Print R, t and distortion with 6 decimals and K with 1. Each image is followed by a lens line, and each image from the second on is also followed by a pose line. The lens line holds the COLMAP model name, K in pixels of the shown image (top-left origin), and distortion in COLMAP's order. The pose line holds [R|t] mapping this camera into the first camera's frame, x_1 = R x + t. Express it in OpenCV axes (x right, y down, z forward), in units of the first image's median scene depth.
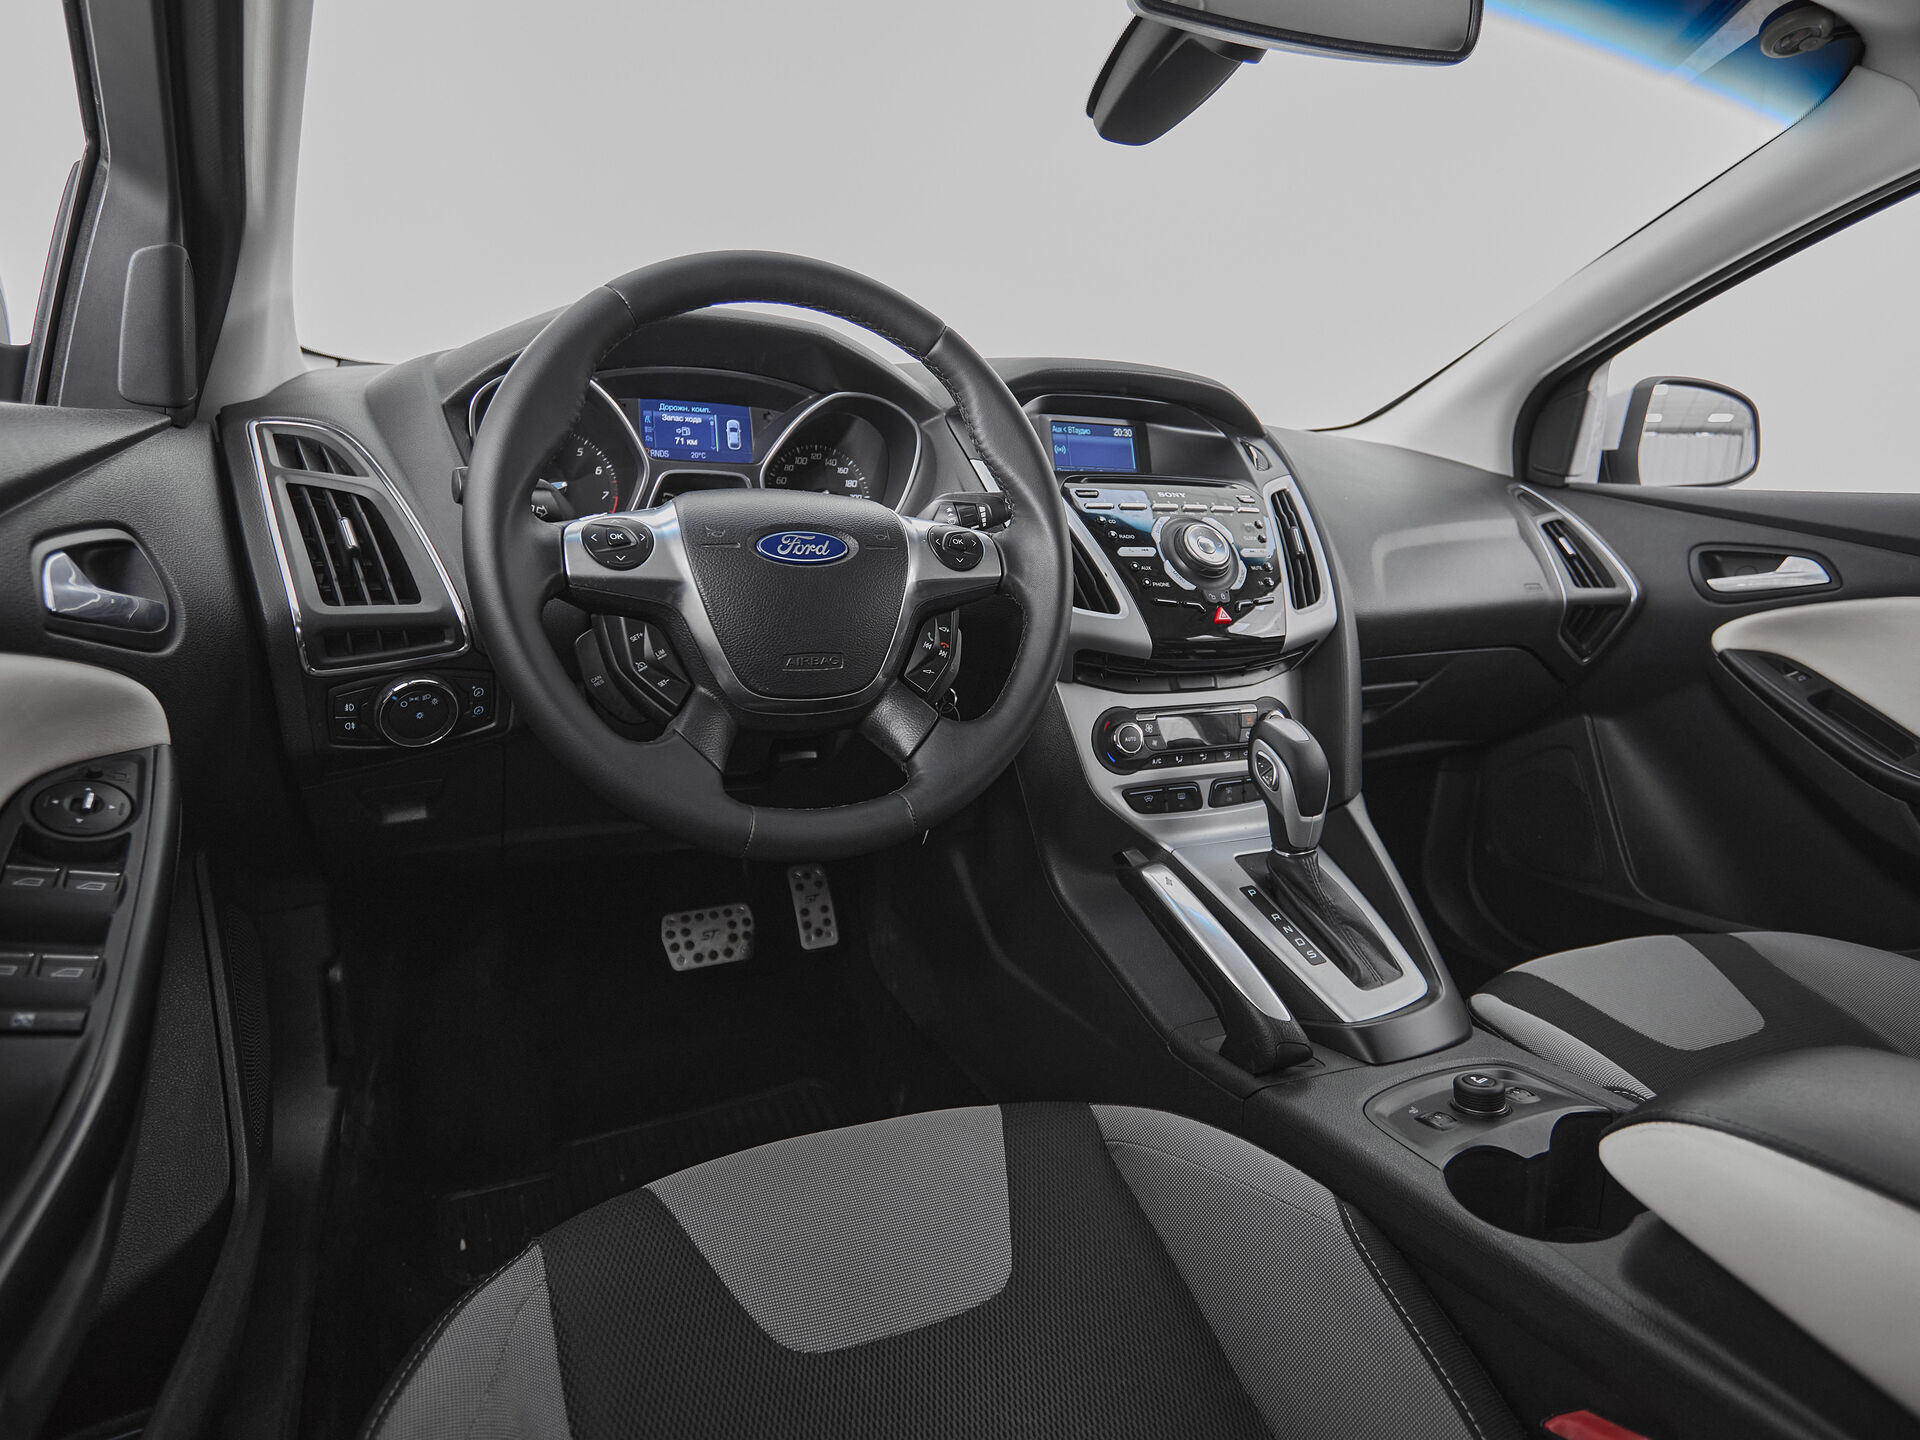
lens RADIAL K [[1075.4, 0, 972.1], [0, 1075.4, 694.7], [0, 0, 1]] dist [-0.002259, -0.000549]
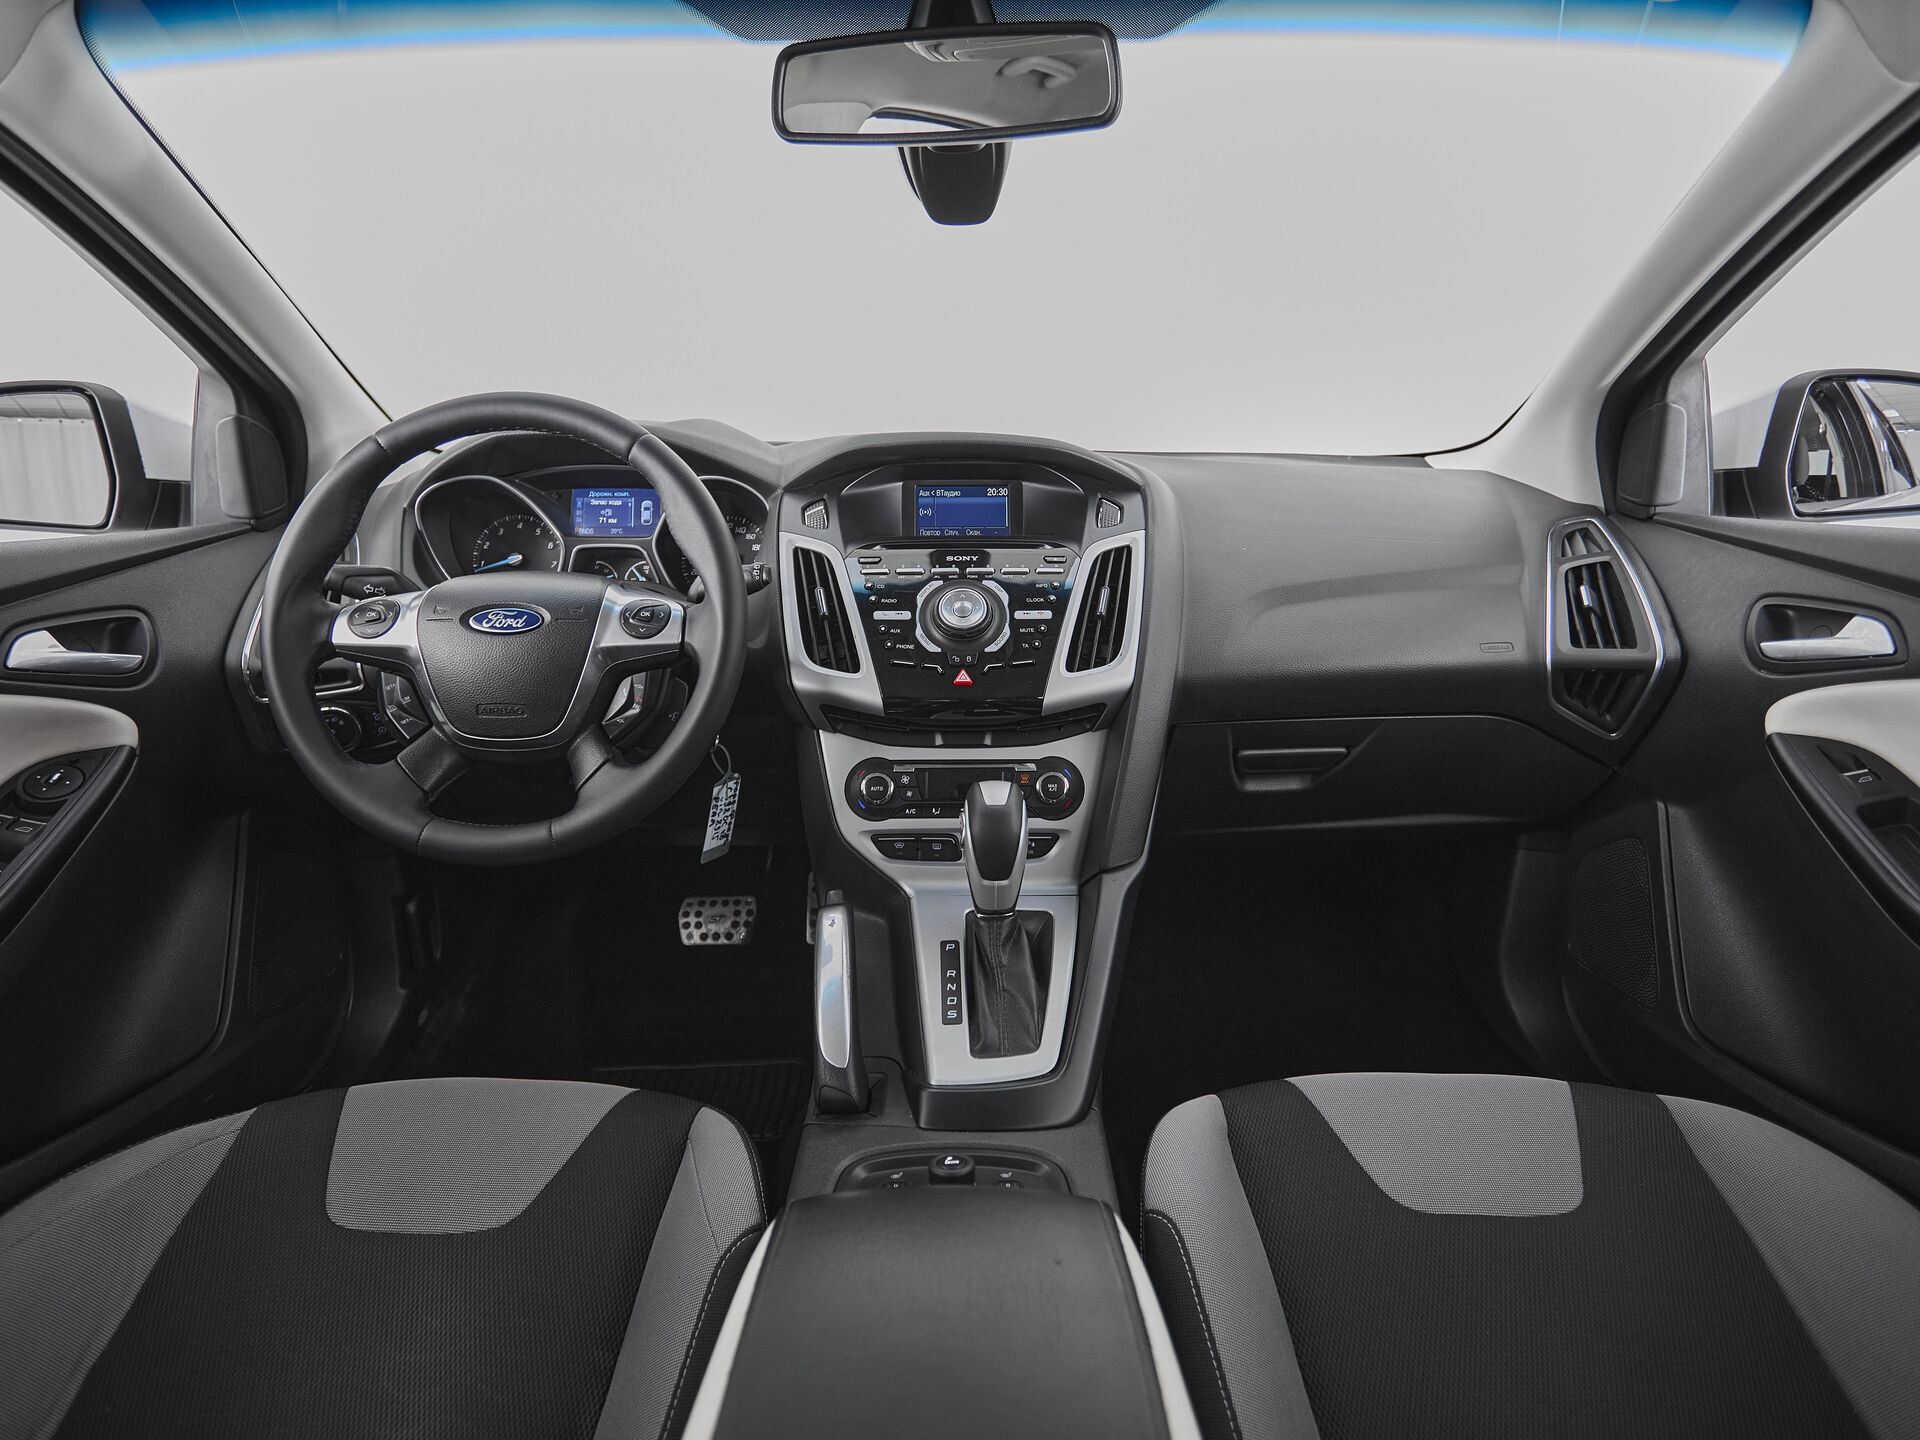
lens RADIAL K [[1055.8, 0, 958.2], [0, 1055.8, 689.2], [0, 0, 1]] dist [-0.000188, -0.000740]
pose [[0.897593, 0.044101, -0.438614, 0.668236], [-0.047547, 0.998864, 0.003130, -0.064421], [0.438254, 0.018045, 0.898670, 0.079667]]
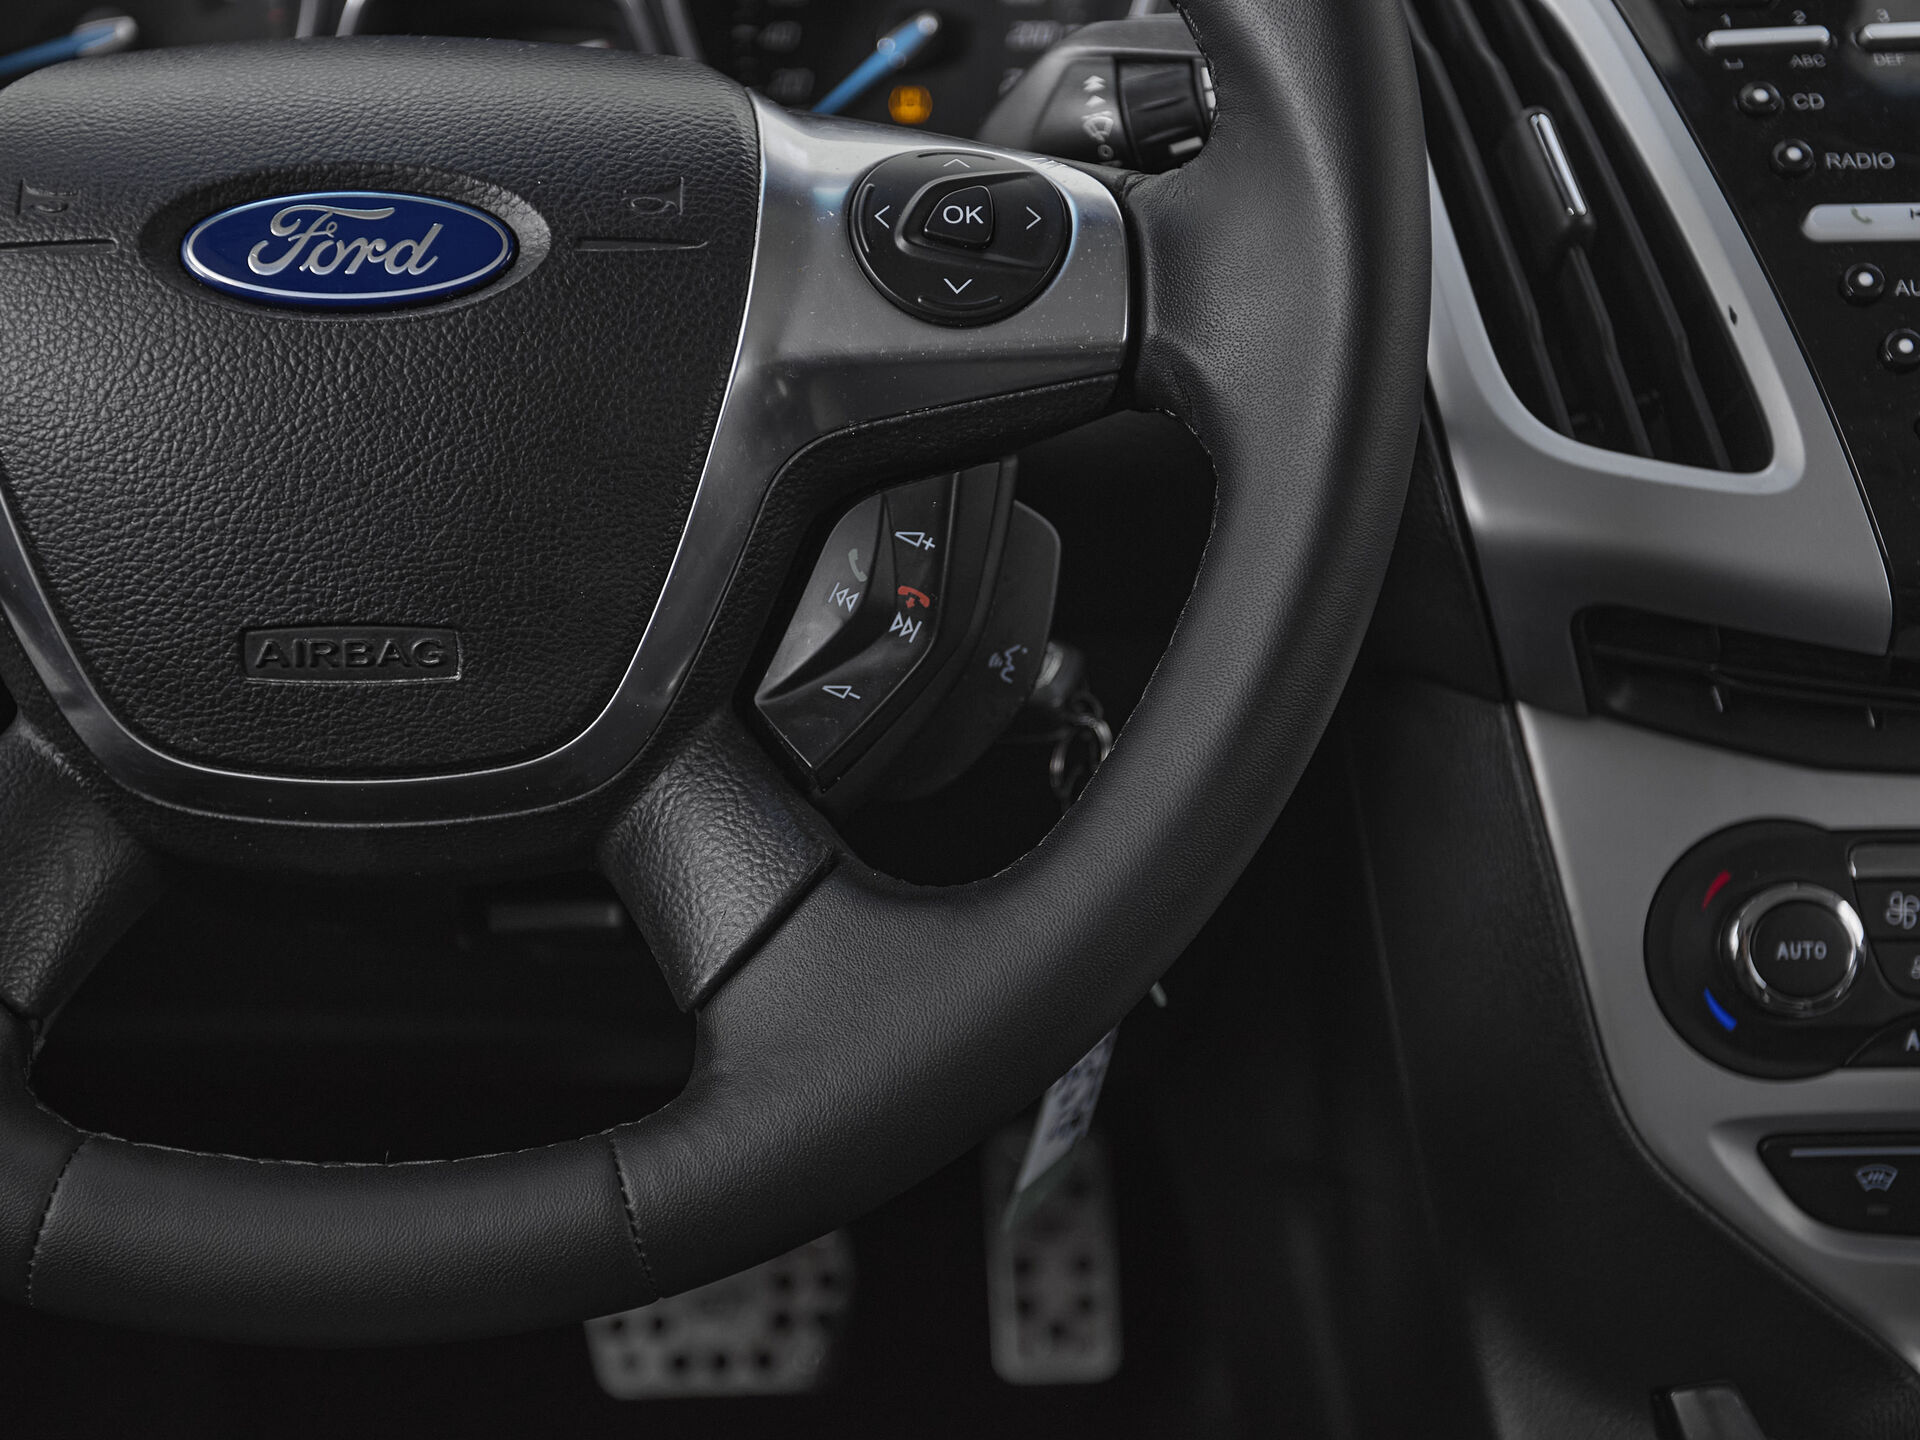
lens RADIAL K [[2714.4, 0, 834.2], [0, 2714.4, 757.4], [0, 0, 1]] dist [0.010961, 0.102203]
pose [[0.902427, 0.077977, -0.423728, 0.207860], [-0.040185, 0.994432, 0.097418, -0.059271], [0.428965, -0.070885, 0.900536, 0.300125]]
